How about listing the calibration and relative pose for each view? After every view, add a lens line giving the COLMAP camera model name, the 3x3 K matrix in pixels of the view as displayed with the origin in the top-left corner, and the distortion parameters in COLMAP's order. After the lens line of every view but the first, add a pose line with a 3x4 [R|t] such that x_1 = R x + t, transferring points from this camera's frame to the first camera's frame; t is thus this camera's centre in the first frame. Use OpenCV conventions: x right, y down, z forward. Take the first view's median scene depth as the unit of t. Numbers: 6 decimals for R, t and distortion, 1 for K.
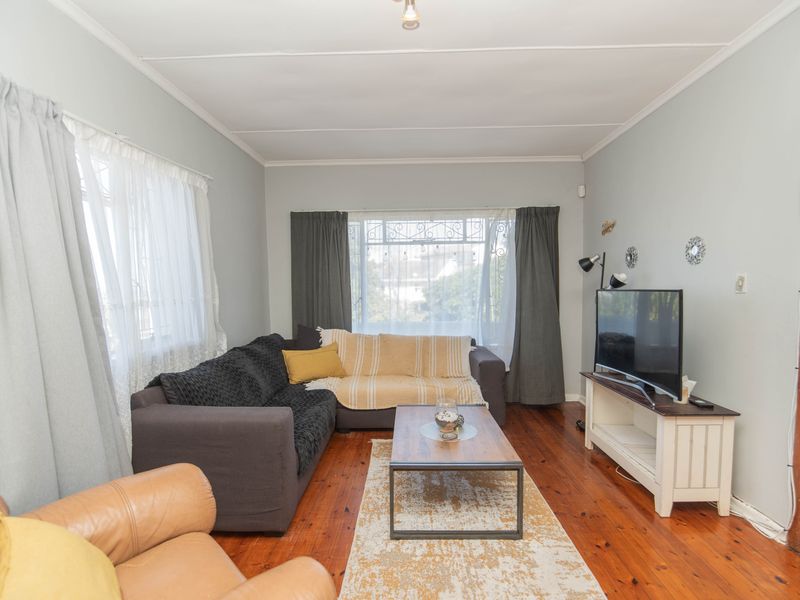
lens RADIAL K [[401.8, 0, 396.0], [0, 401.8, 305.4], [0, 0, 1]] dist [-0.015544, -0.006697]
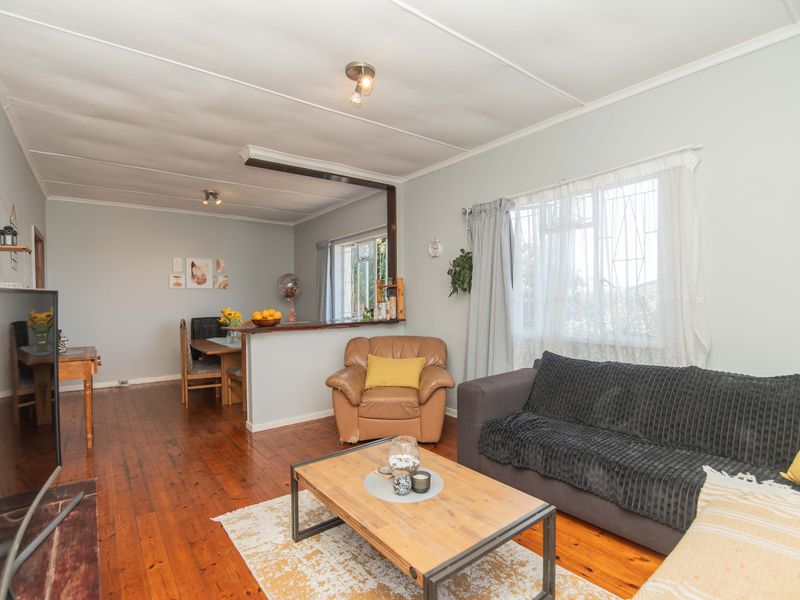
lens RADIAL K [[401.8, 0, 403.7], [0, 401.8, 303.9], [0, 0, 1]] dist [-0.015544, -0.006697]
pose [[-0.762357, 0.020822, -0.646821, 0.430185], [-0.019132, 0.998320, 0.054687, -0.034693], [0.646873, 0.054066, -0.760678, 1.112537]]
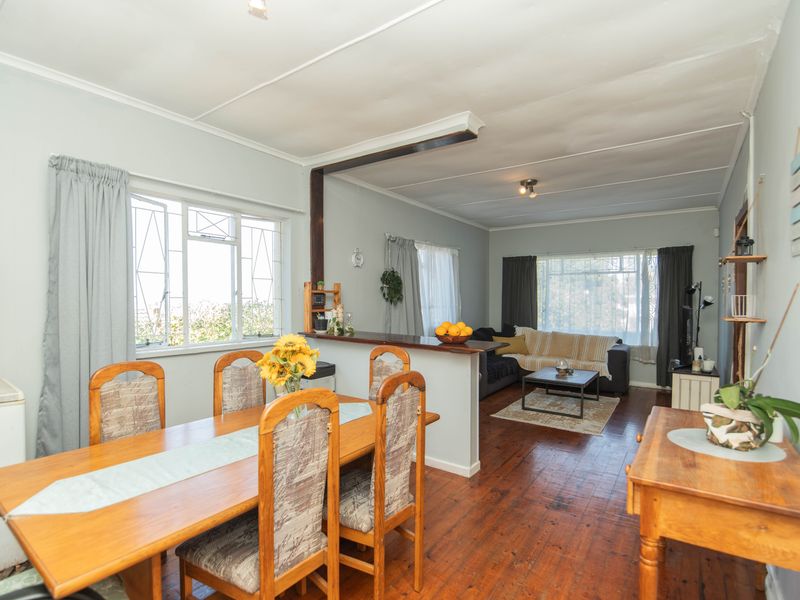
lens RADIAL K [[401.8, 0, 400.0], [0, 401.8, 305.9], [0, 0, 1]] dist [-0.015544, -0.006697]
pose [[0.836177, 0.026074, -0.547839, 0.385646], [-0.045723, 0.998706, -0.022255, 0.039007], [0.546550, 0.043658, 0.836288, -0.803547]]
